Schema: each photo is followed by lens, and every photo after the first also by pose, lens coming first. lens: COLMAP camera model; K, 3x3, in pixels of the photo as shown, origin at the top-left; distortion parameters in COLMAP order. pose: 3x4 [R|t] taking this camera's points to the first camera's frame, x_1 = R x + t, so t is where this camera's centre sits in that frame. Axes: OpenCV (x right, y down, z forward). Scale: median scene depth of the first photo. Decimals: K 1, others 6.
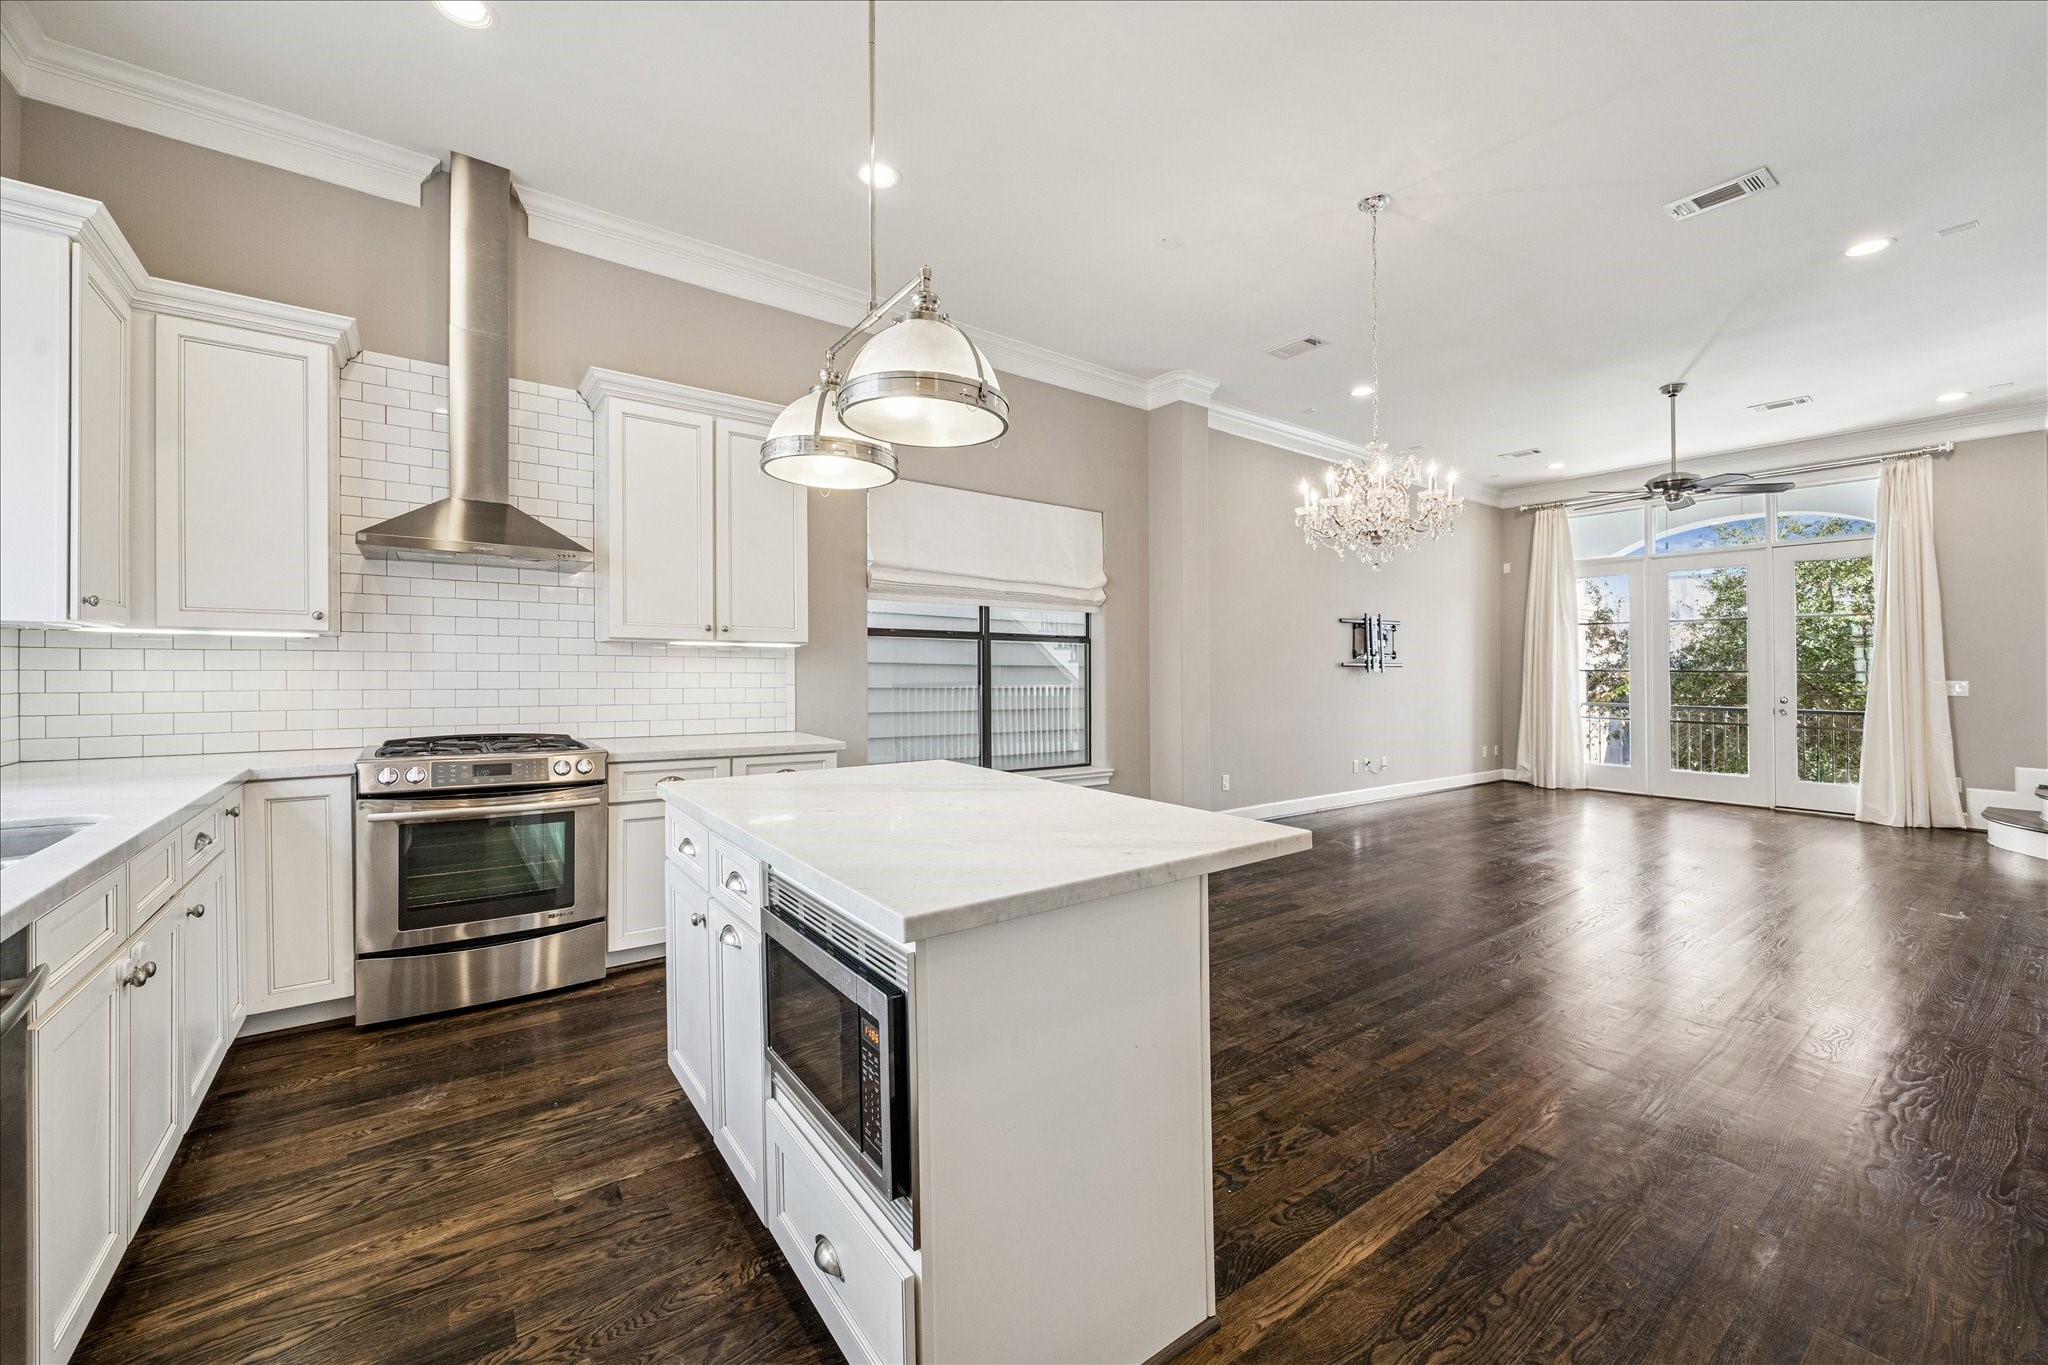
lens RADIAL K [[802.7, 0, 1050.2], [0, 802.7, 645.7], [0, 0, 1]] dist [0.000179, 0.000113]
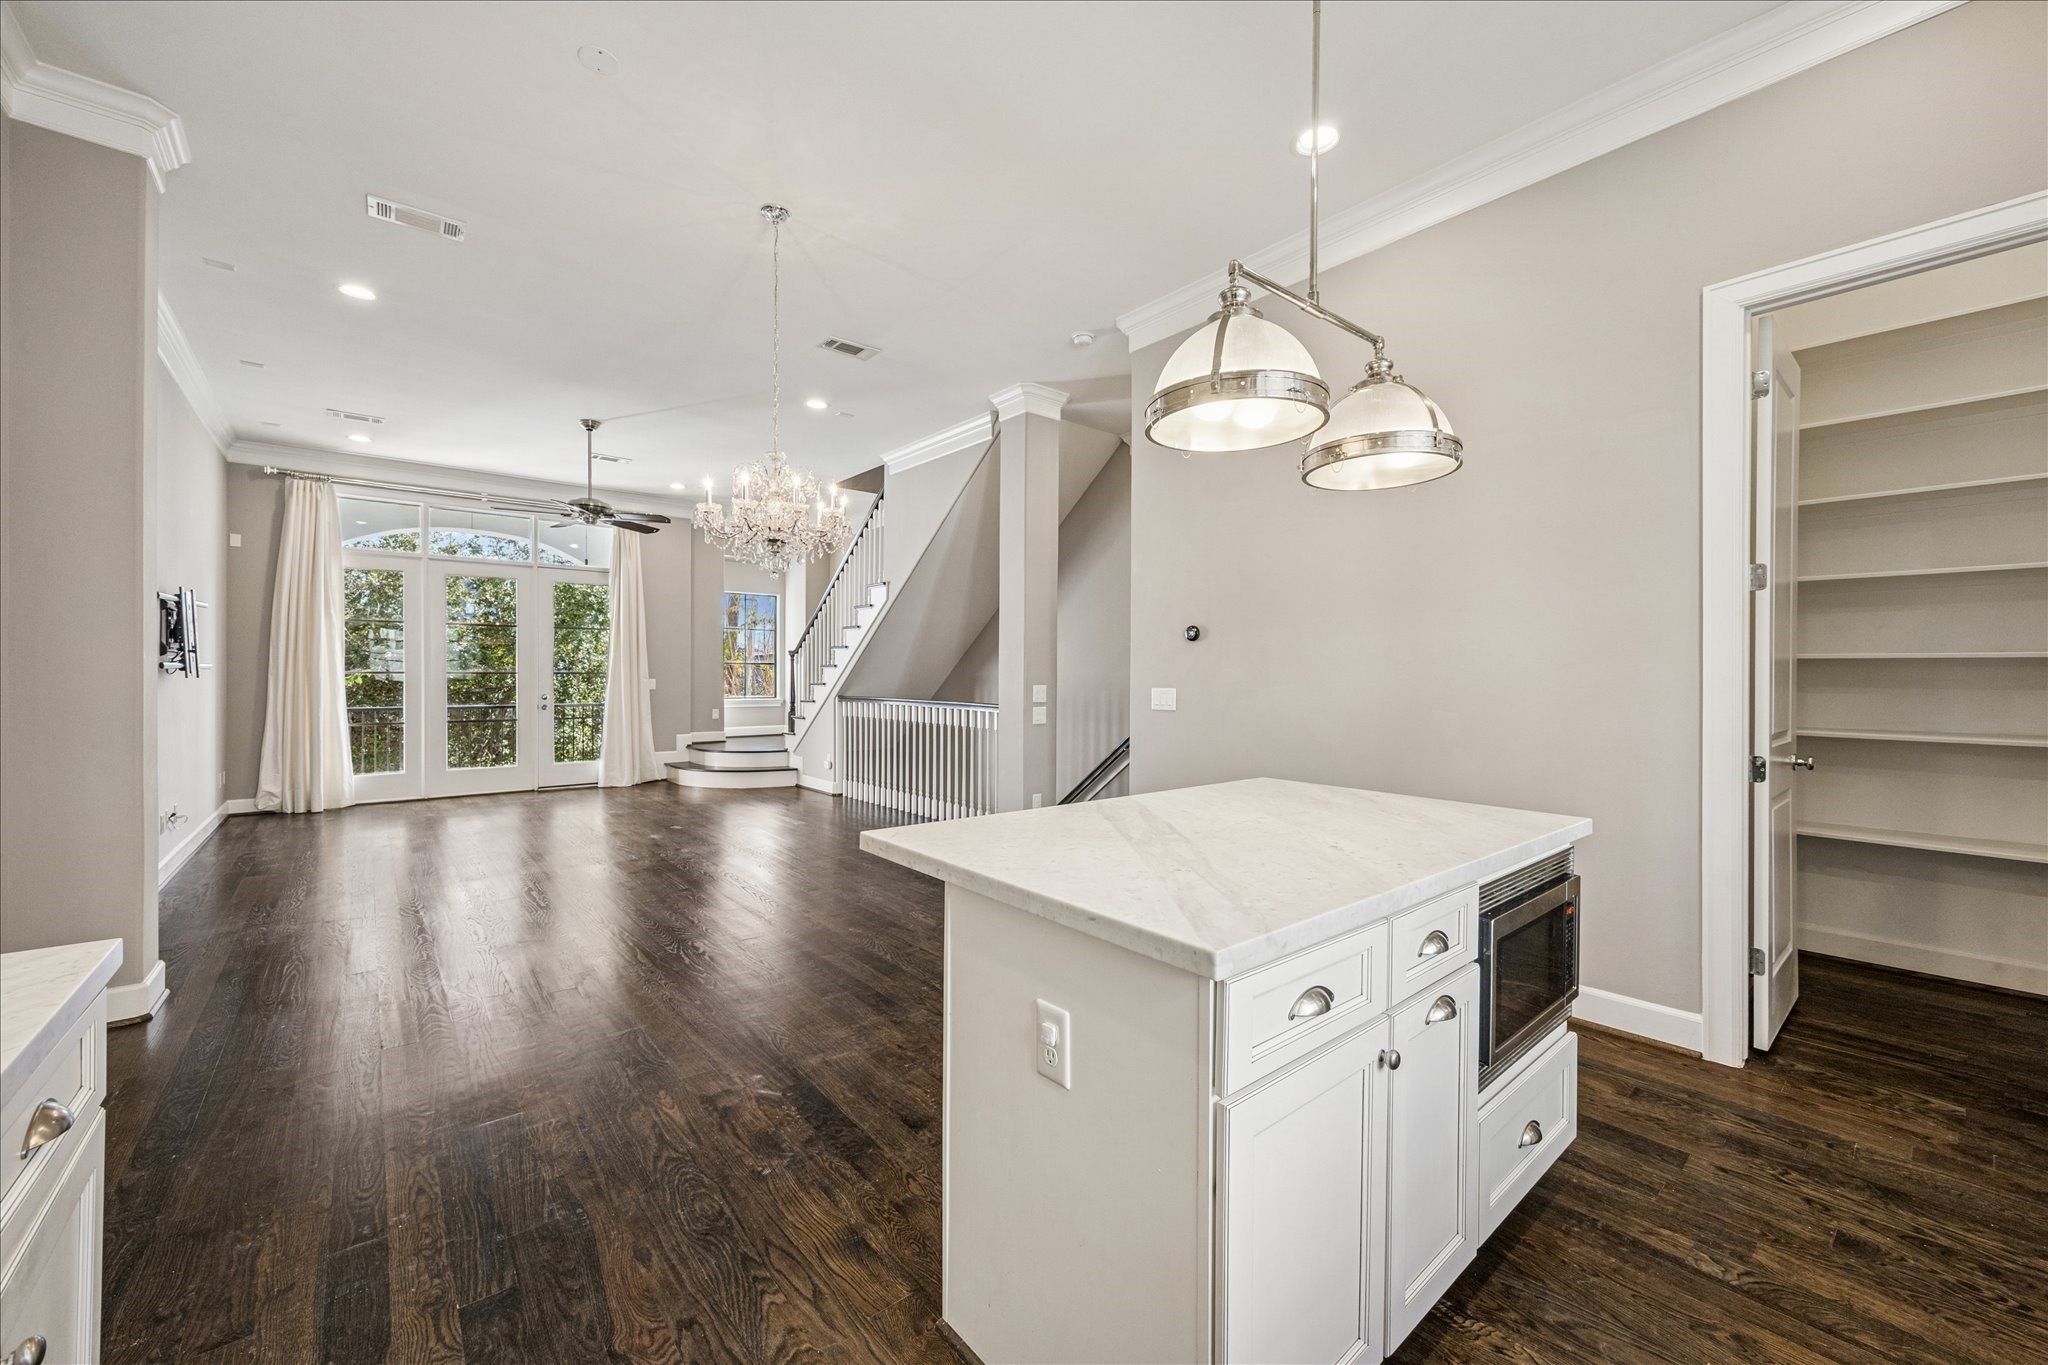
lens RADIAL K [[785.1, 0, 1019.0], [0, 785.1, 674.8], [0, 0, 1]] dist [0.001759, 0.000217]
pose [[-0.030060, -0.007054, 0.999523, -0.309205], [-0.030398, 0.999519, 0.006140, 0.007196], [-0.999086, -0.030199, -0.030260, 0.386066]]
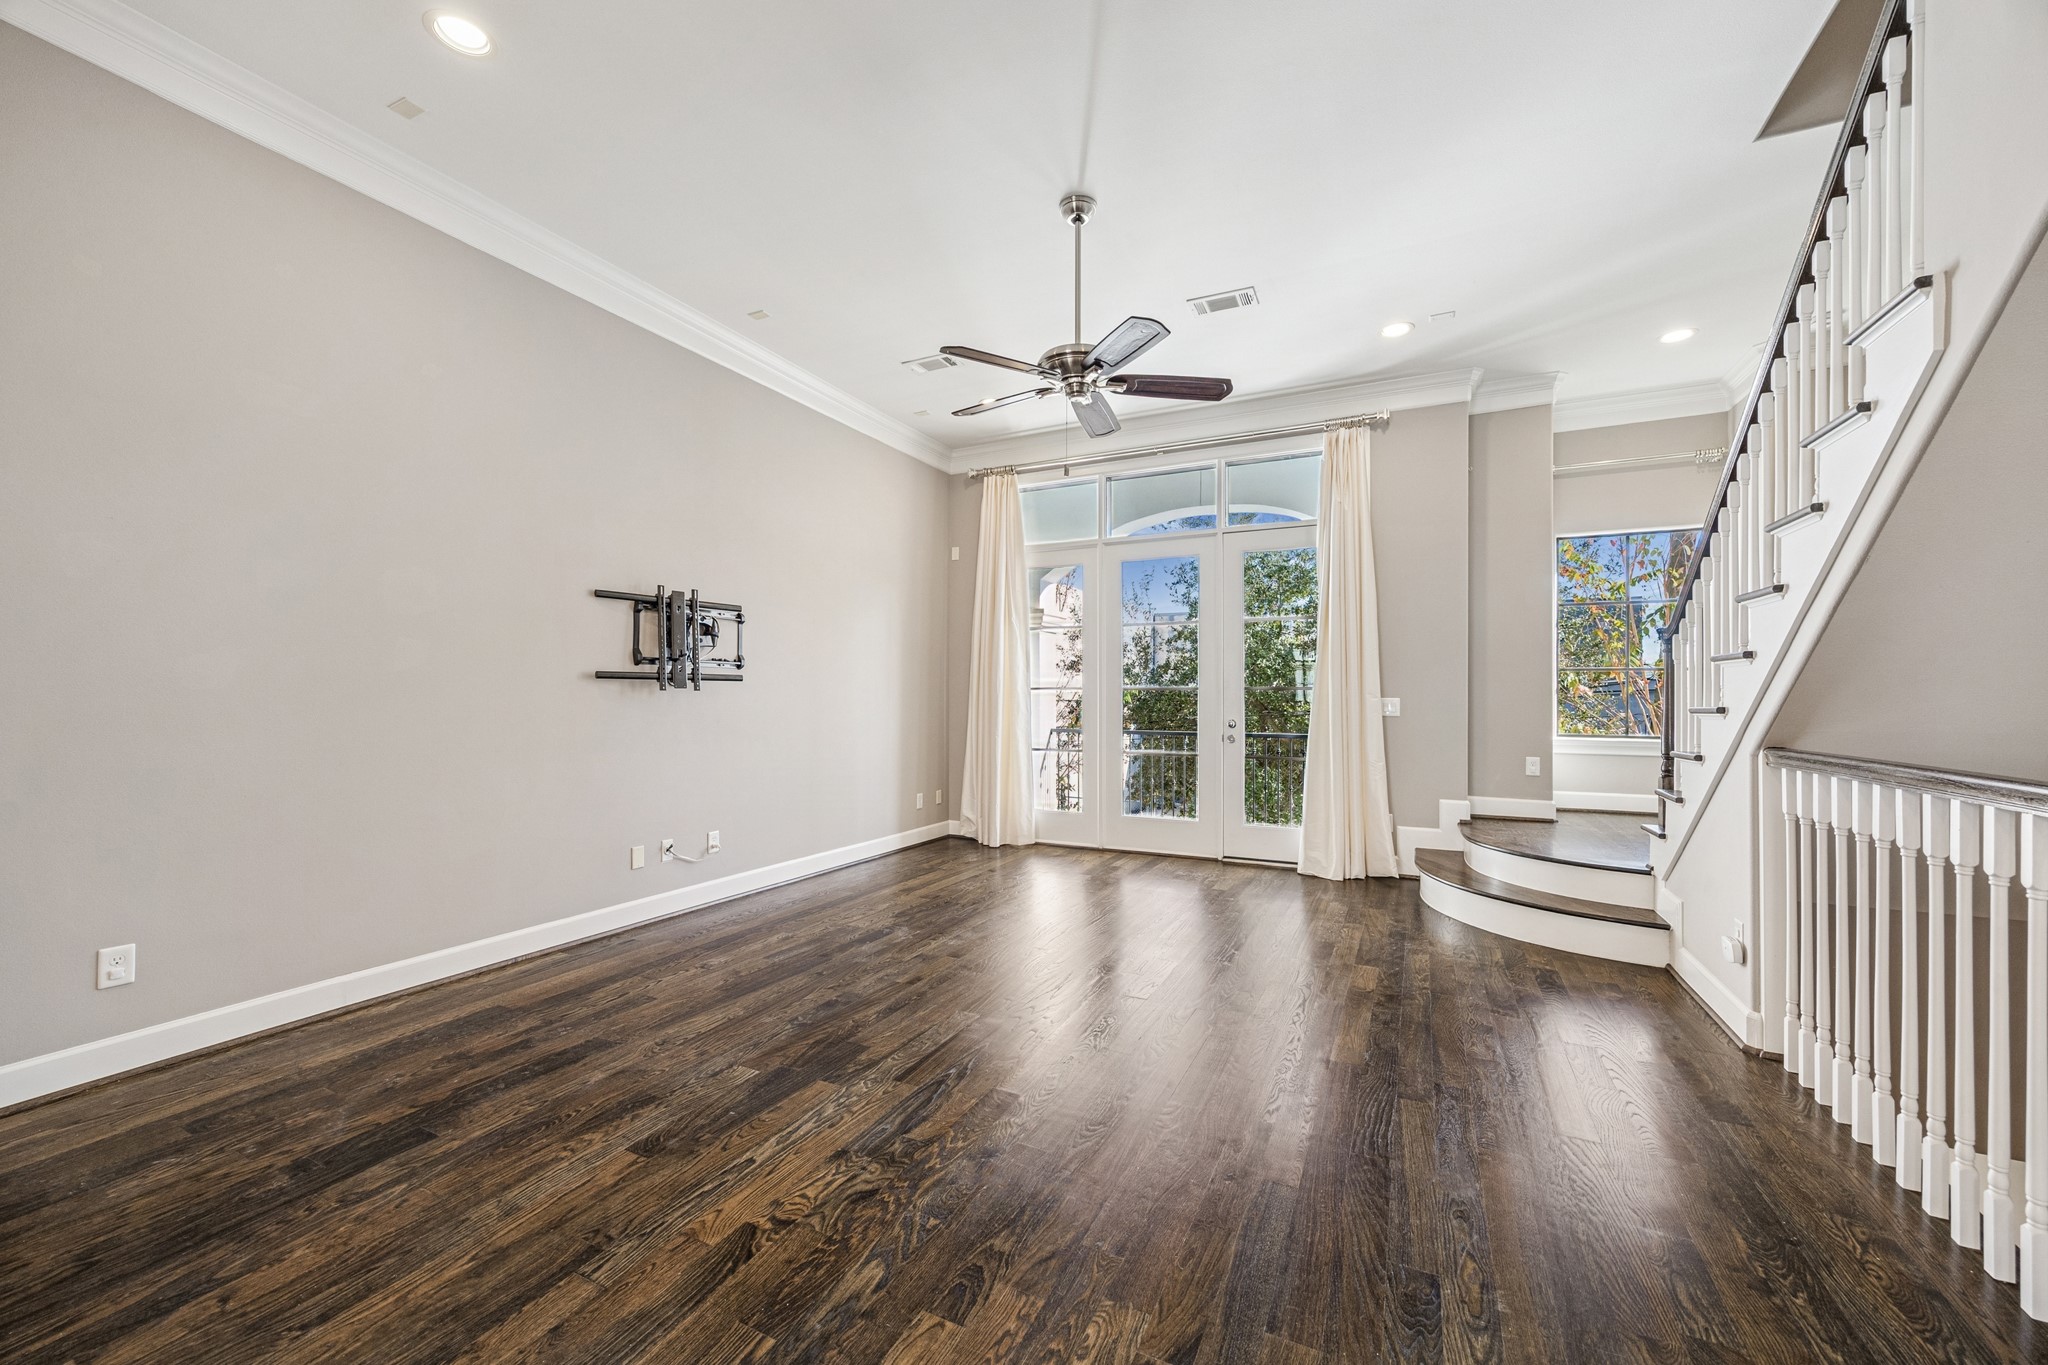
lens RADIAL K [[792.7, 0, 1023.2], [0, 792.7, 691.6], [0, 0, 1]] dist [-0.000181, -0.000083]
pose [[0.896528, -0.002433, 0.442981, 0.431662], [-0.008354, 0.999714, 0.022398, 0.022609], [-0.442909, -0.023781, 0.896251, 0.441409]]
